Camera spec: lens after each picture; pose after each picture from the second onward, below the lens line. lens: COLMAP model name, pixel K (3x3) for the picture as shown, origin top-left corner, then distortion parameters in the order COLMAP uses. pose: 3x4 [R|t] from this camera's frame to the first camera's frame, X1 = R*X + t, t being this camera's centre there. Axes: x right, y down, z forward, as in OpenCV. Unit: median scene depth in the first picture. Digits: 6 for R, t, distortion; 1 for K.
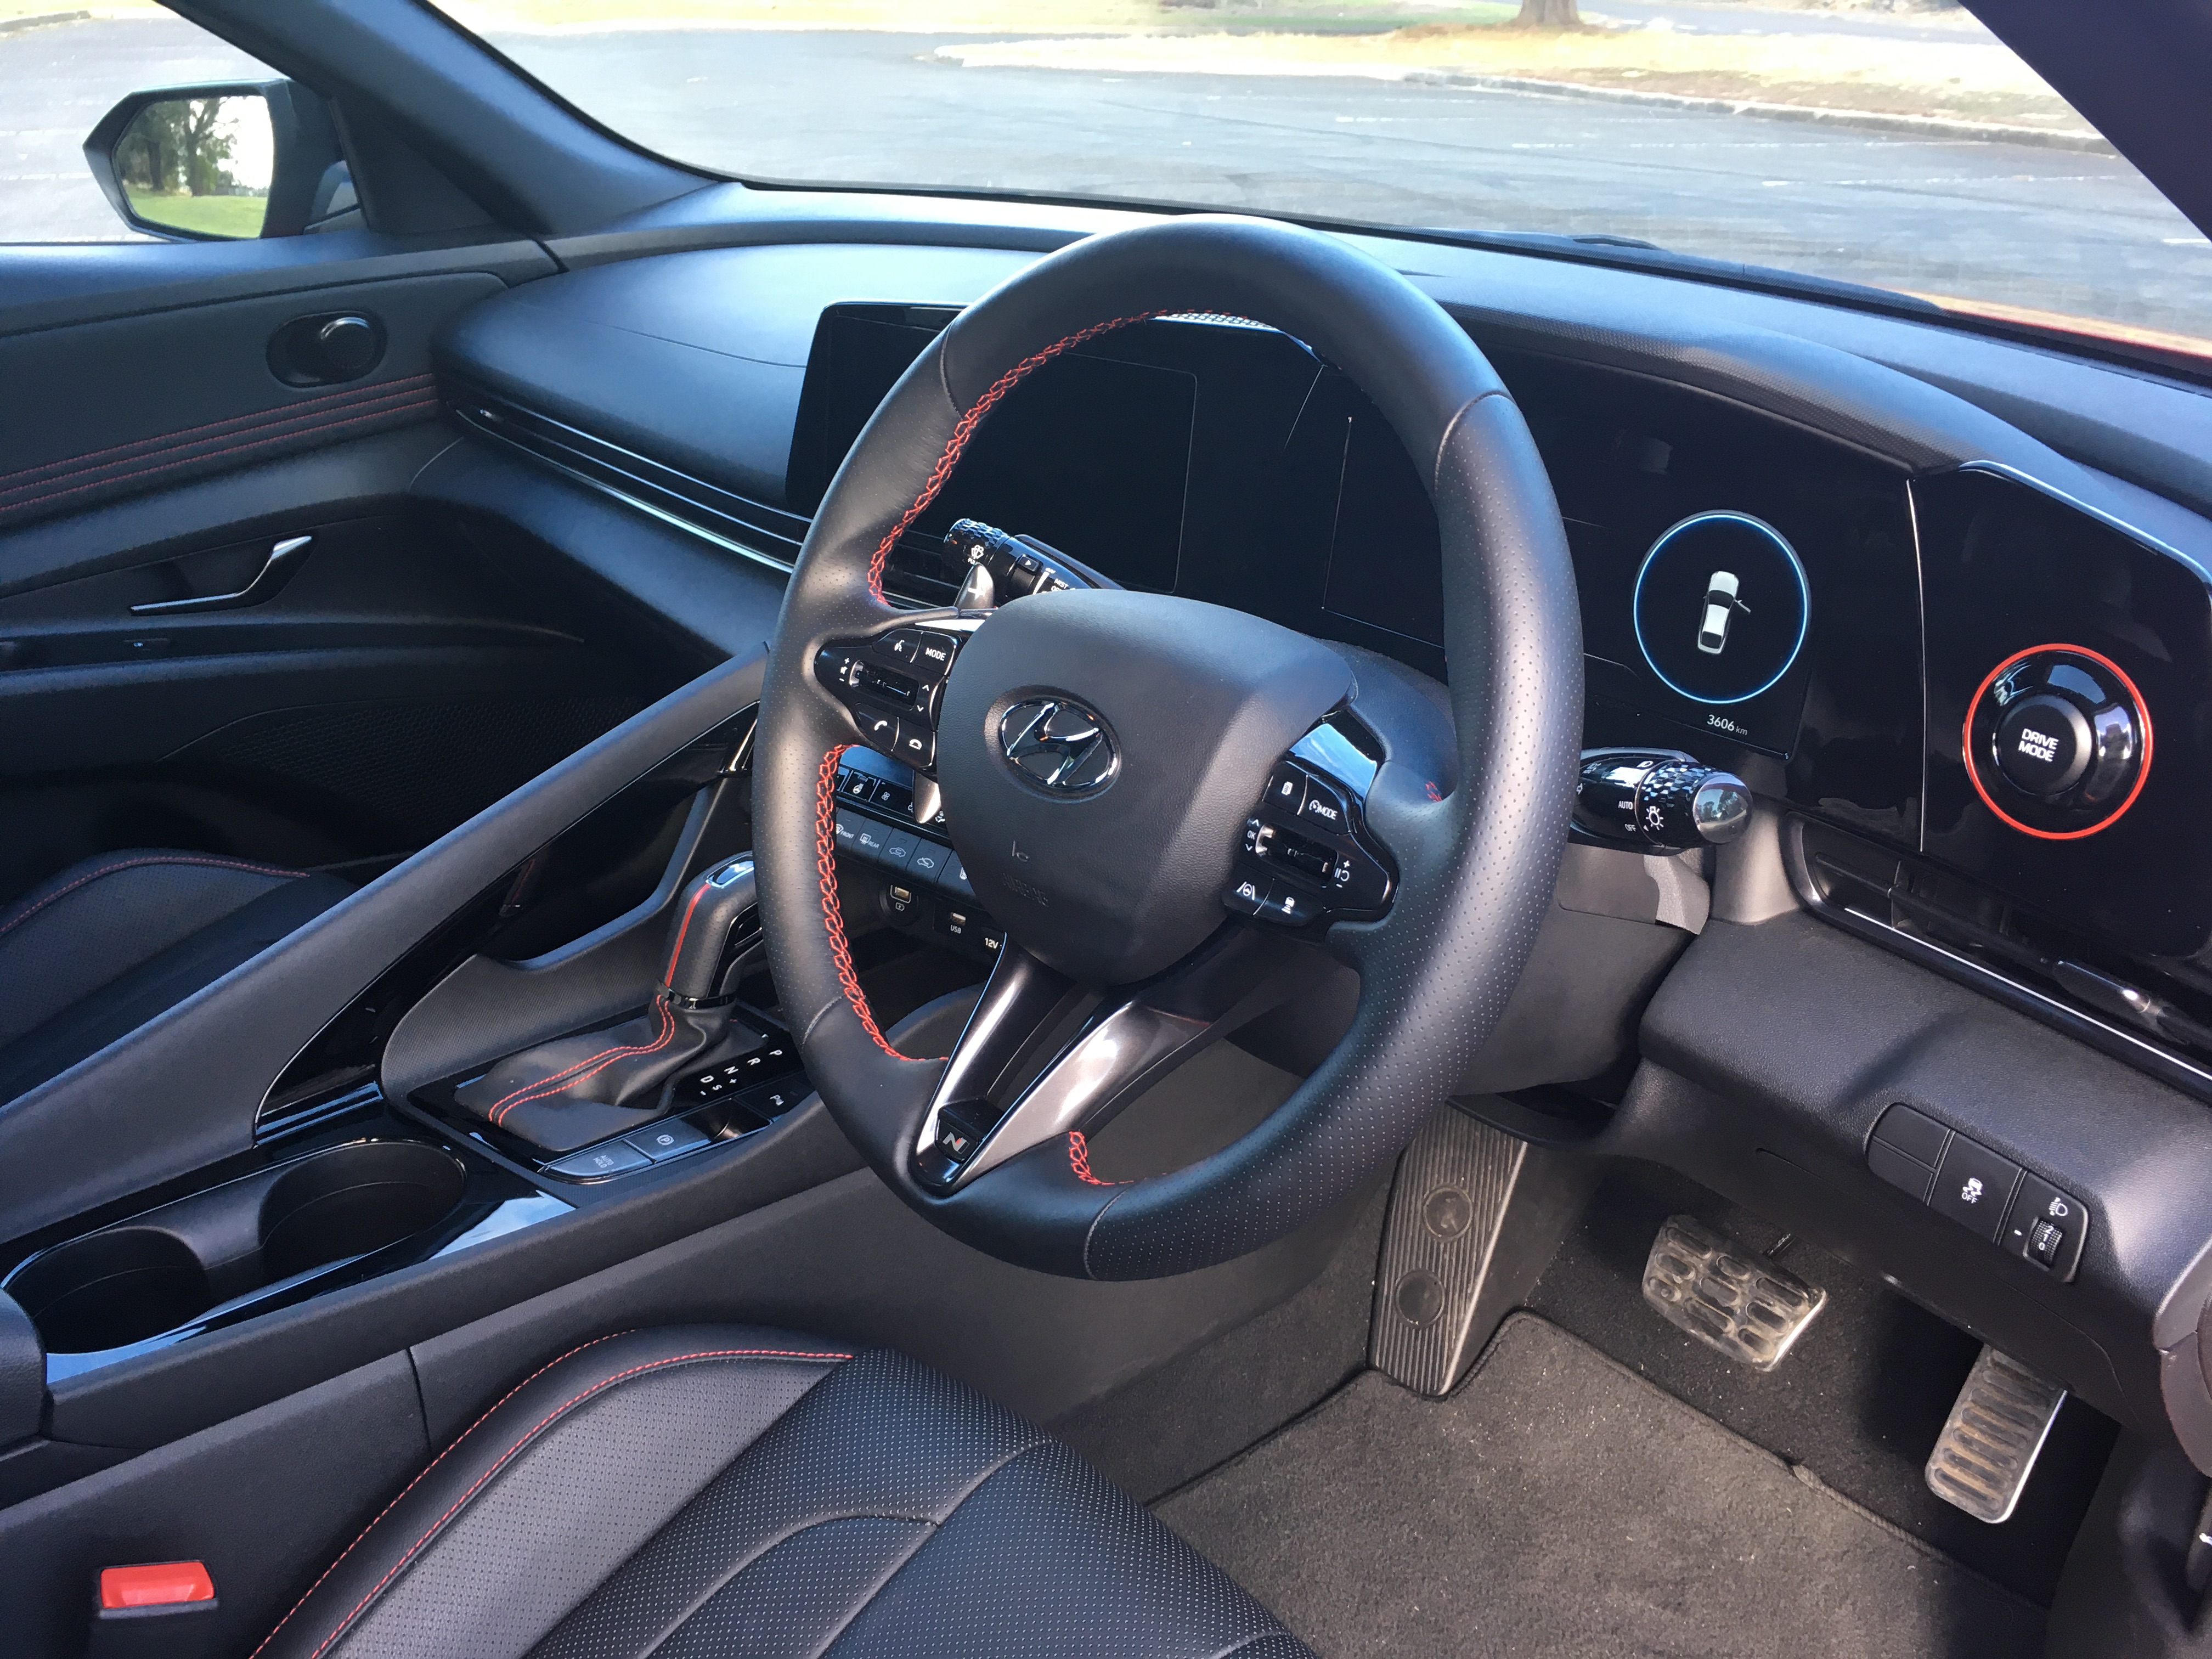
lens RADIAL K [[1887.8, 0, 1108.3], [0, 1887.8, 829.0], [0, 0, 1]] dist [0.076367, -0.108933]
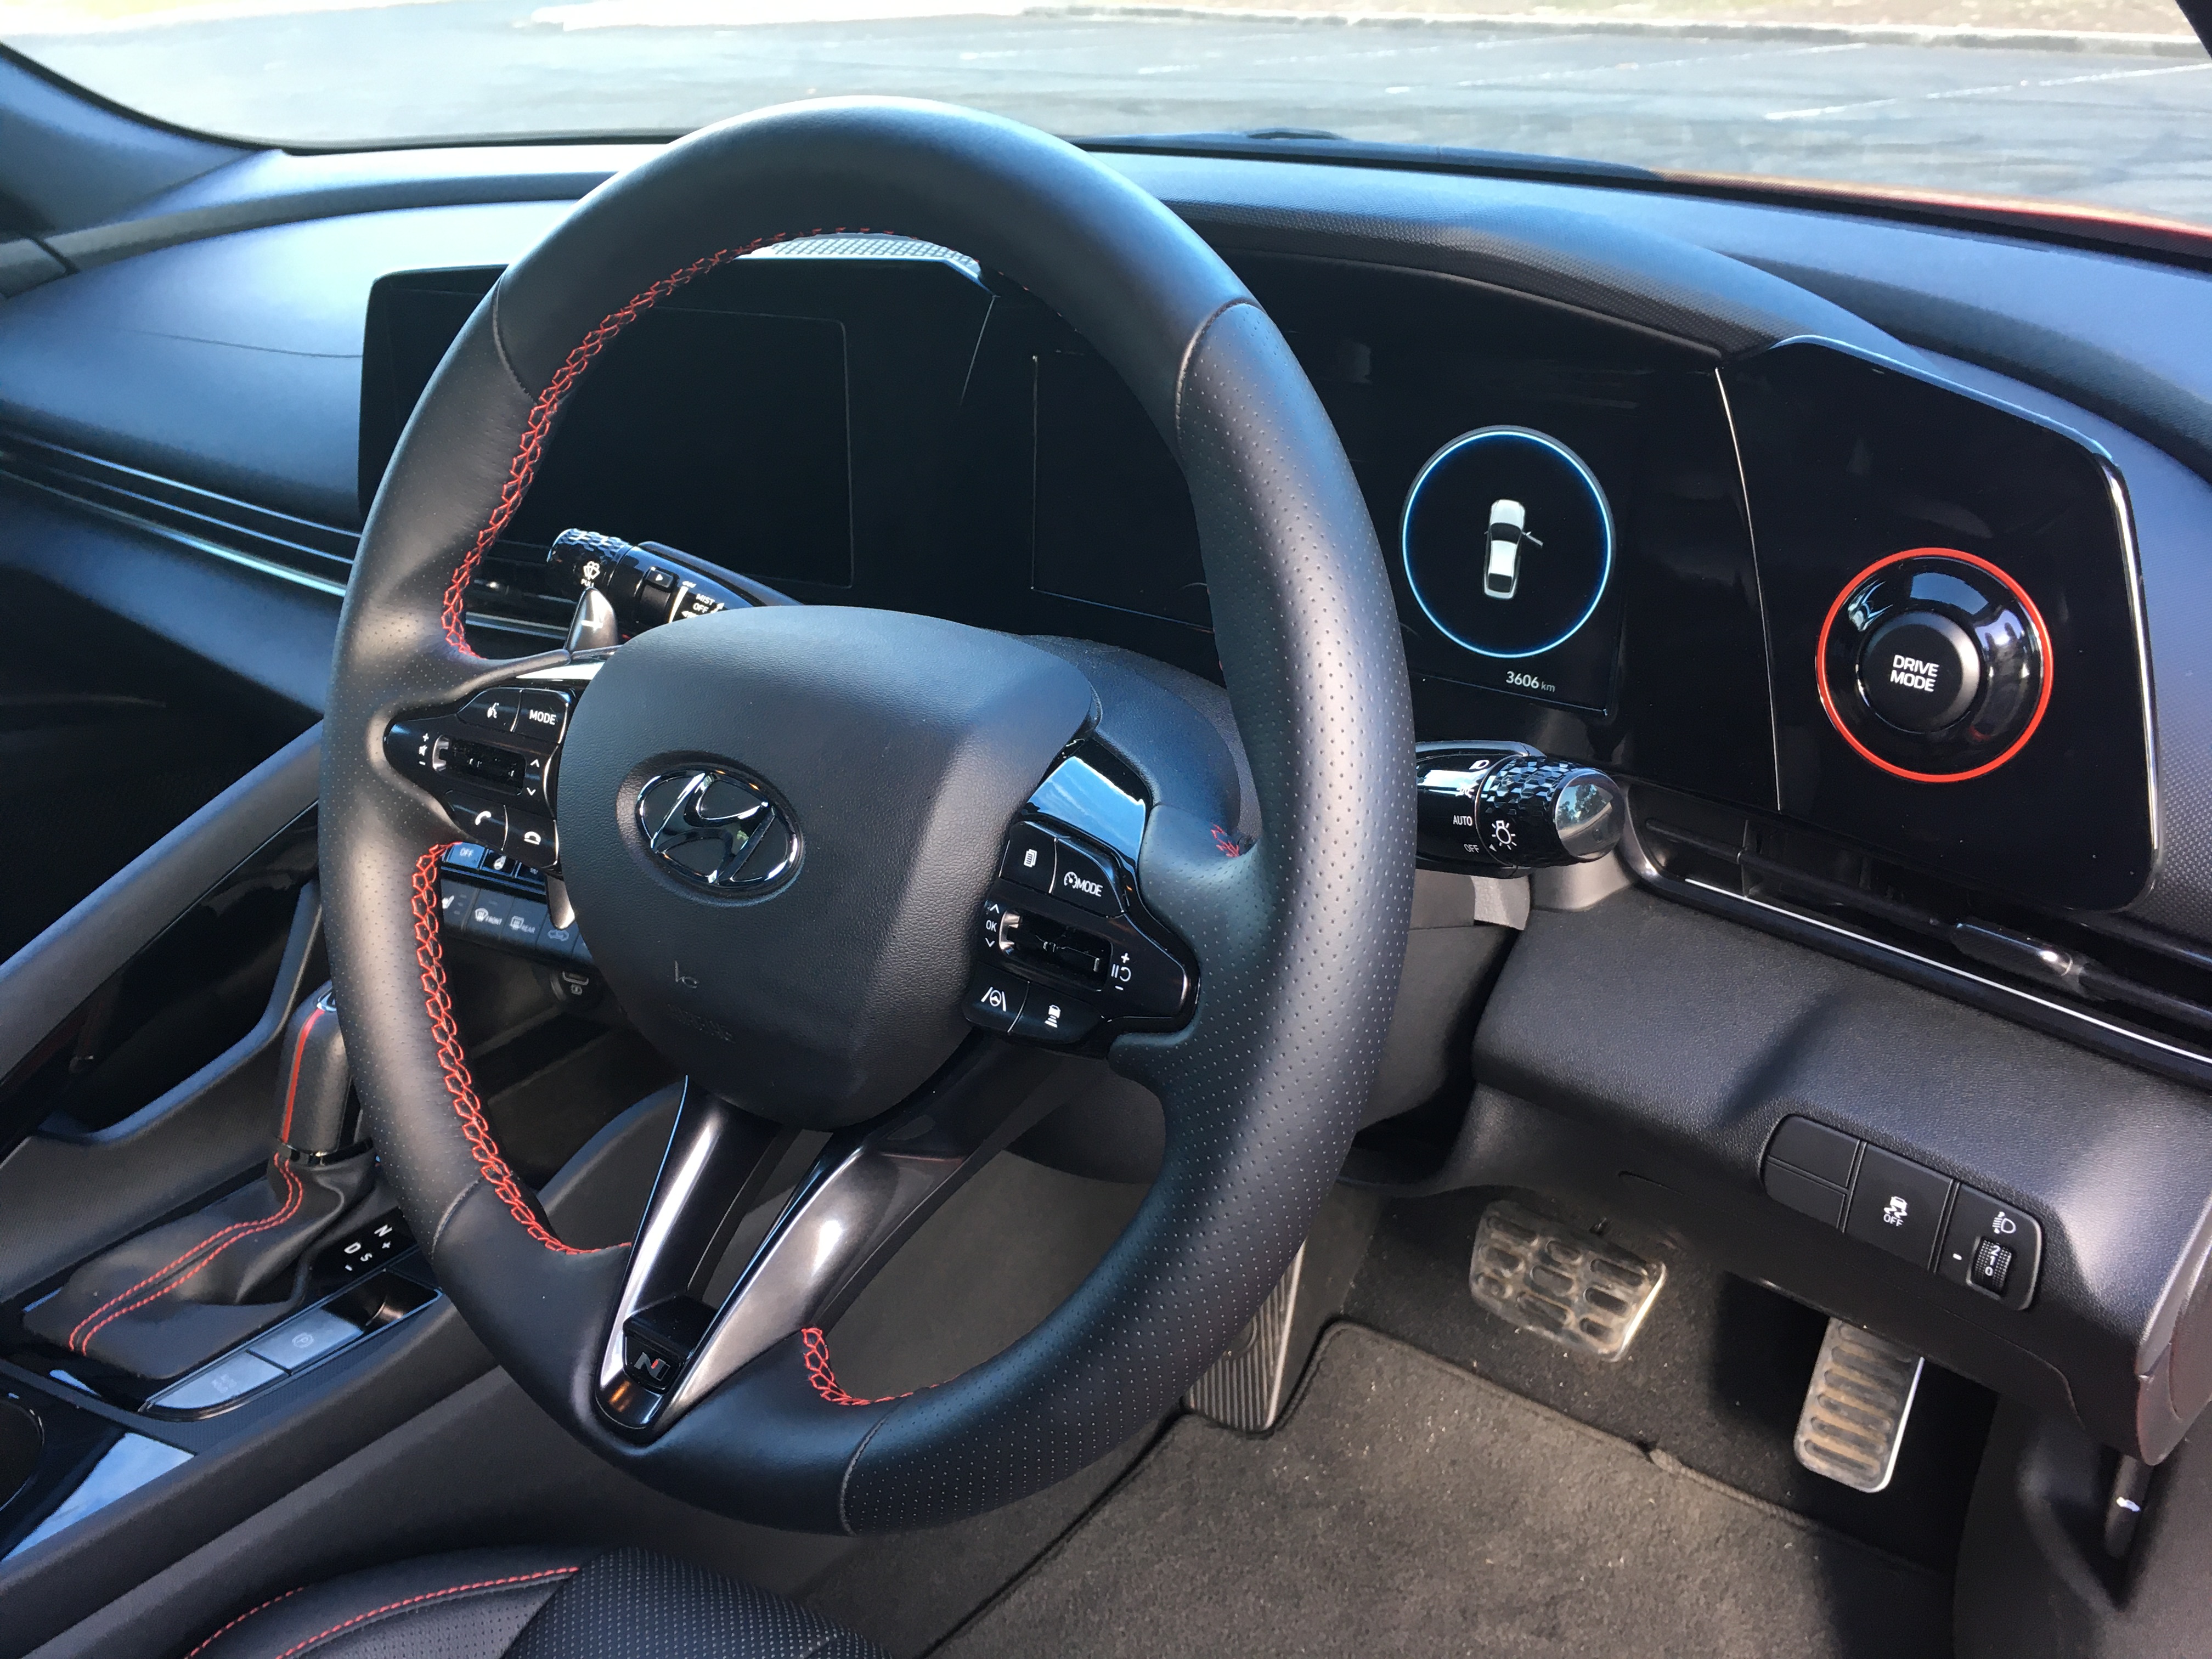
lens RADIAL K [[1887.8, 0, 1110.3], [0, 1887.8, 836.5], [0, 0, 1]] dist [0.076367, -0.108933]
pose [[0.980706, -0.131847, 0.144333, 0.012825], [0.127704, 0.991098, 0.037646, -0.036808], [-0.148011, -0.018488, 0.988813, 0.175004]]
